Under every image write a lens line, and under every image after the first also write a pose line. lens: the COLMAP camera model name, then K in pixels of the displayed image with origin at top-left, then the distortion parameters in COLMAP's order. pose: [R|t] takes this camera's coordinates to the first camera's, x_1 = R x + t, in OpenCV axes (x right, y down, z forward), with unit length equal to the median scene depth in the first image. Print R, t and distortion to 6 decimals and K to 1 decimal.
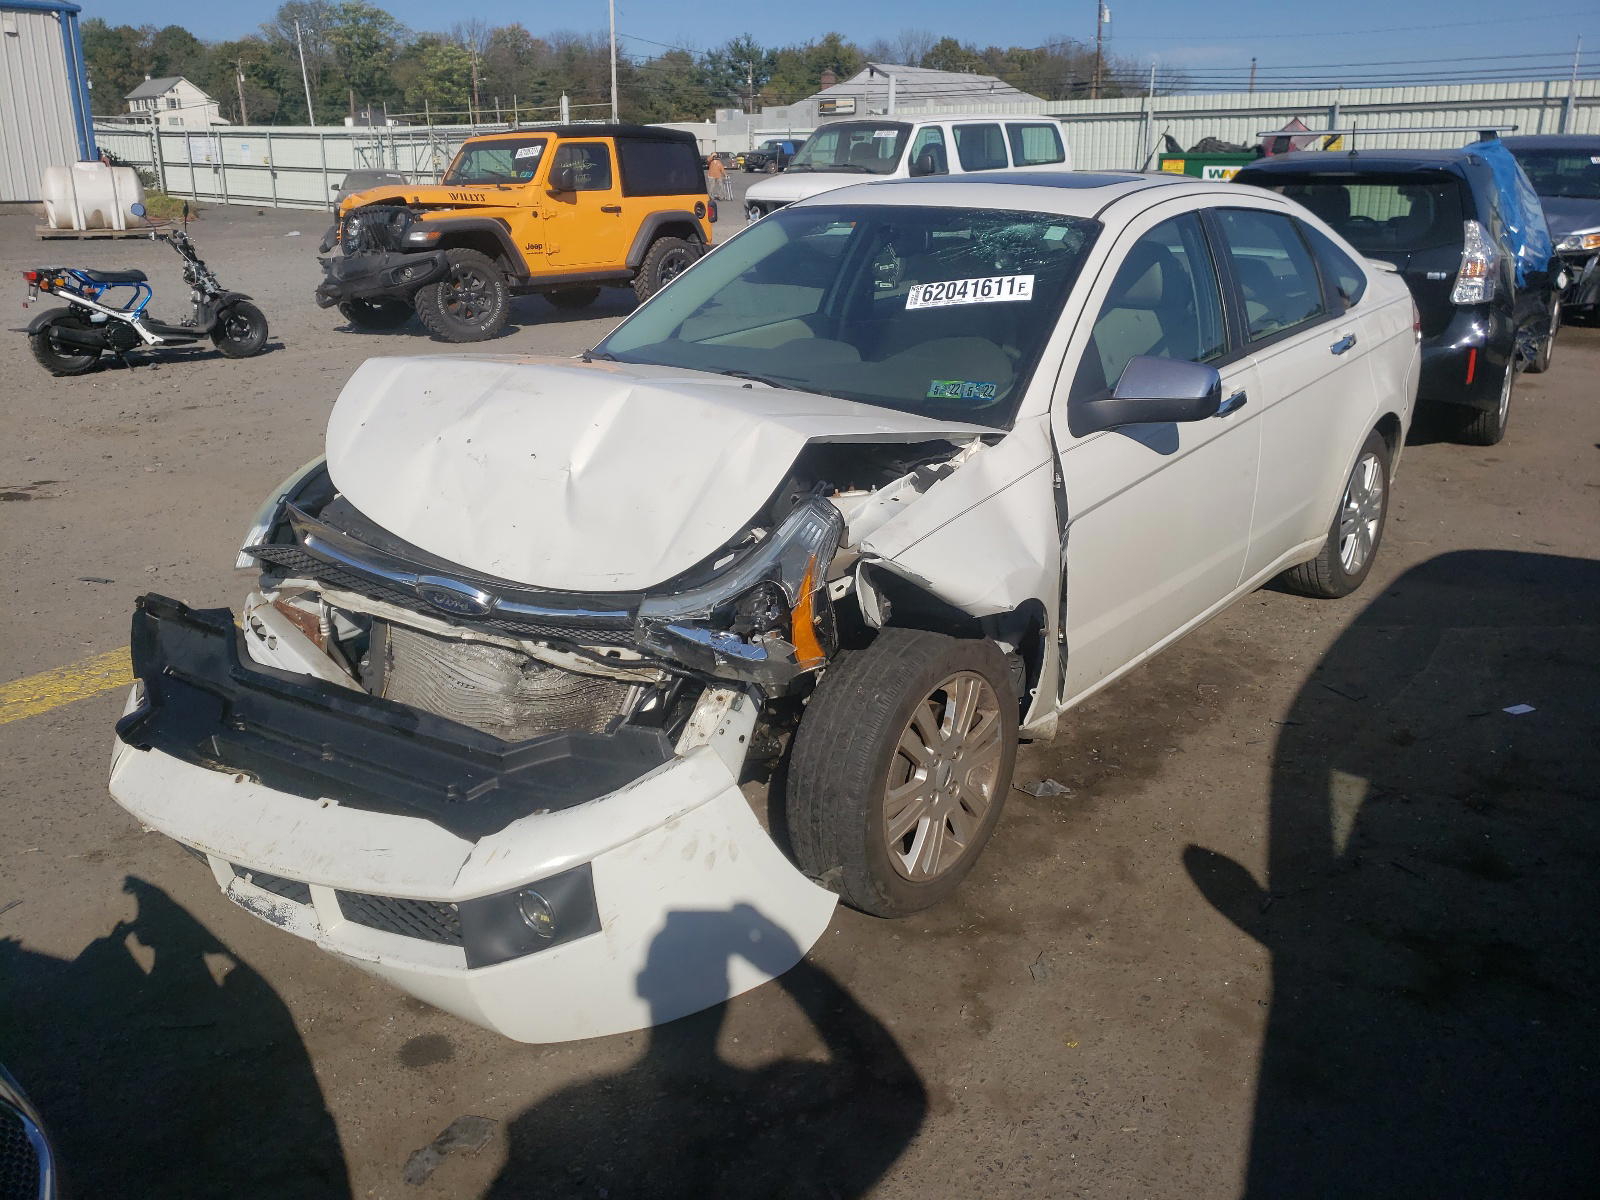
lens RADIAL K [[1274.2, 0, 800.0], [0, 1274.2, 600.0], [0, 0, 1]] dist [0.012519, 0.001273]
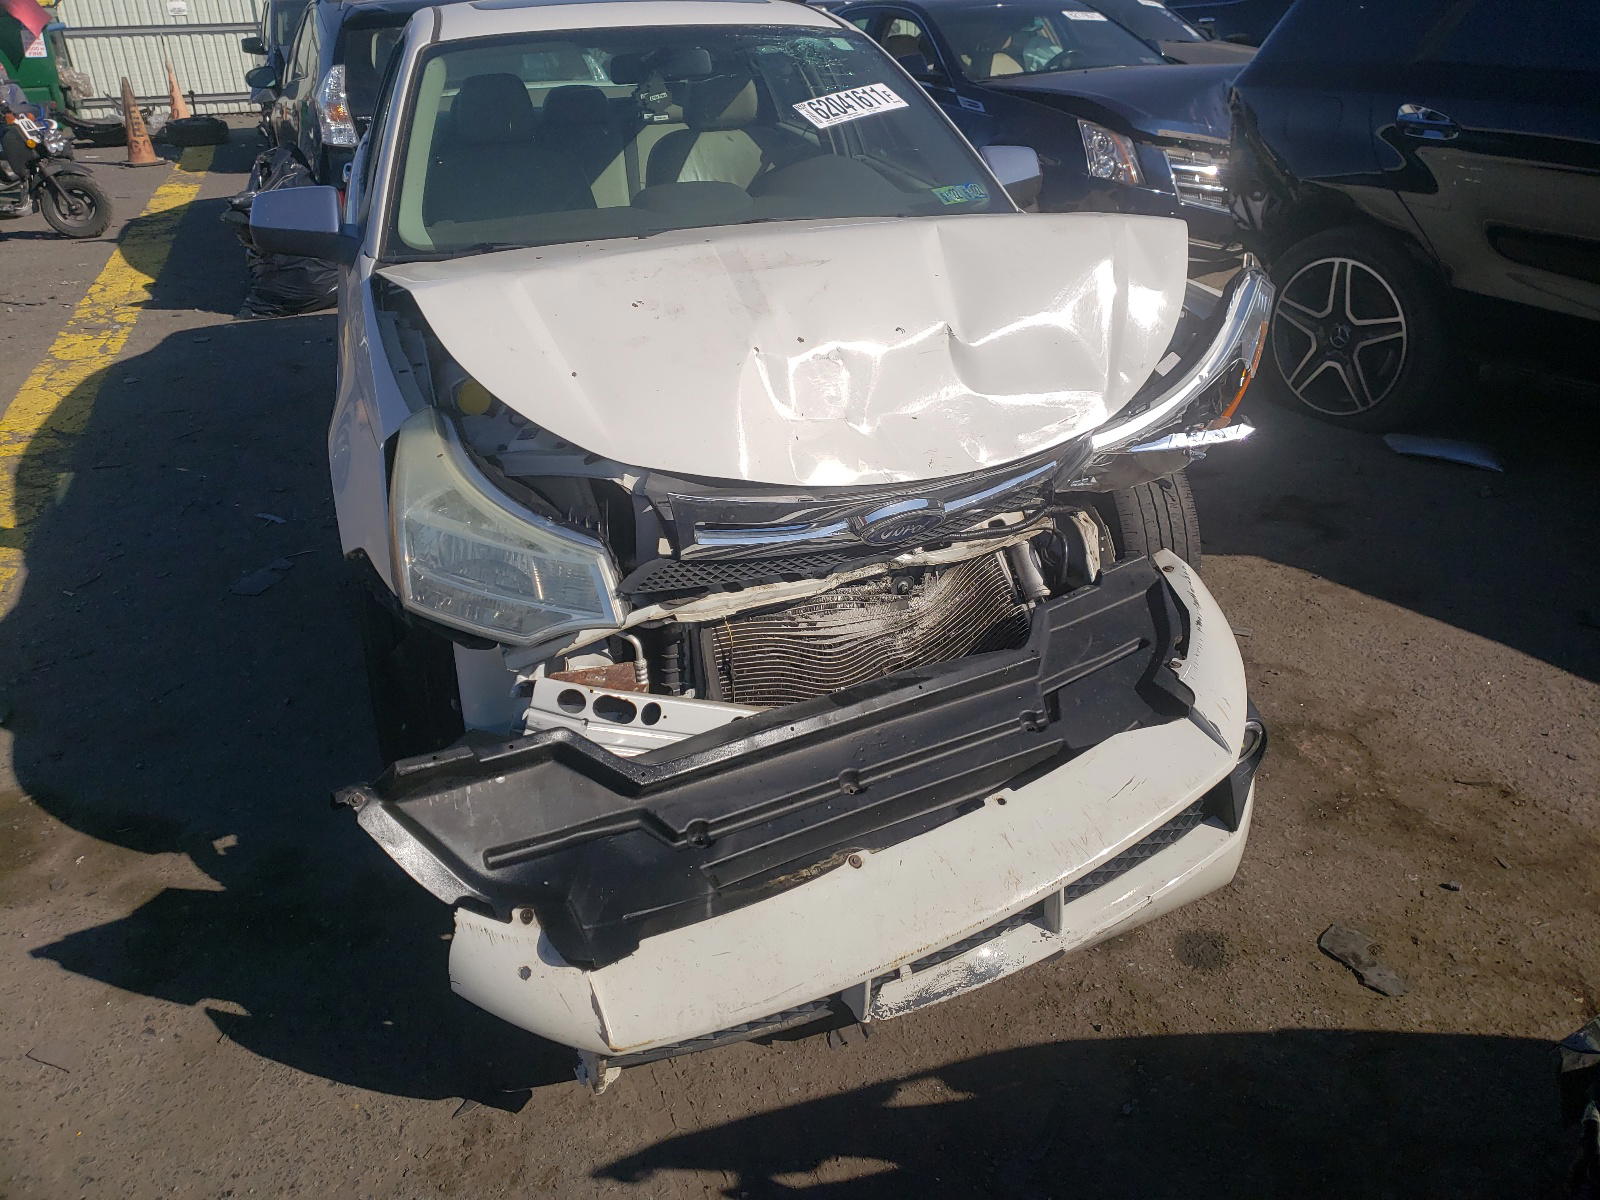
lens RADIAL K [[1228.9, 0, 800.0], [0, 1228.9, 600.0], [0, 0, 1]] dist [0.022038, -0.006858]
pose [[0.506748, -0.384475, 0.771612, -0.889732], [0.303697, 0.917282, 0.257609, -0.170759], [-0.806830, 0.103793, 0.581595, 0.591254]]
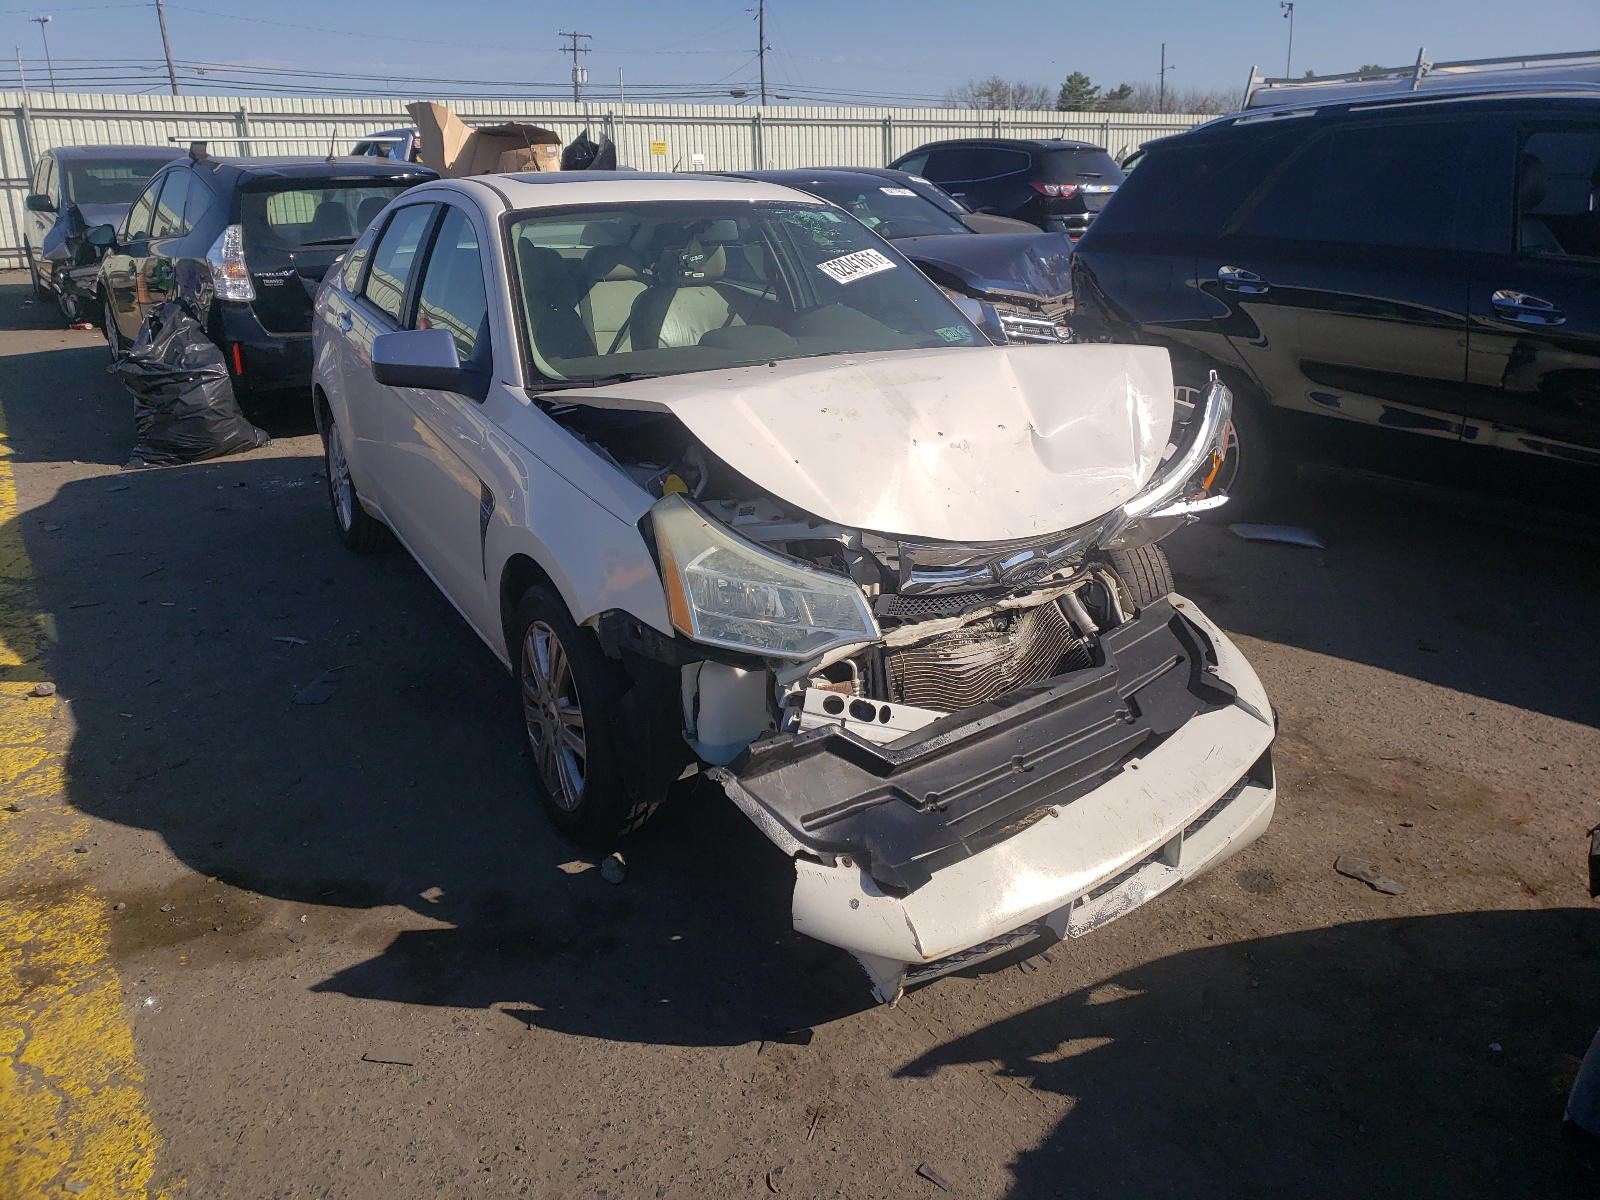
lens RADIAL K [[1274.2, 0, 800.0], [0, 1274.2, 600.0], [0, 0, 1]] dist [0.012519, 0.001273]
pose [[0.301654, -0.302532, 0.904146, -1.242464], [0.311228, 0.927618, 0.206550, -0.244451], [-0.901189, 0.219088, 0.373976, 0.754802]]
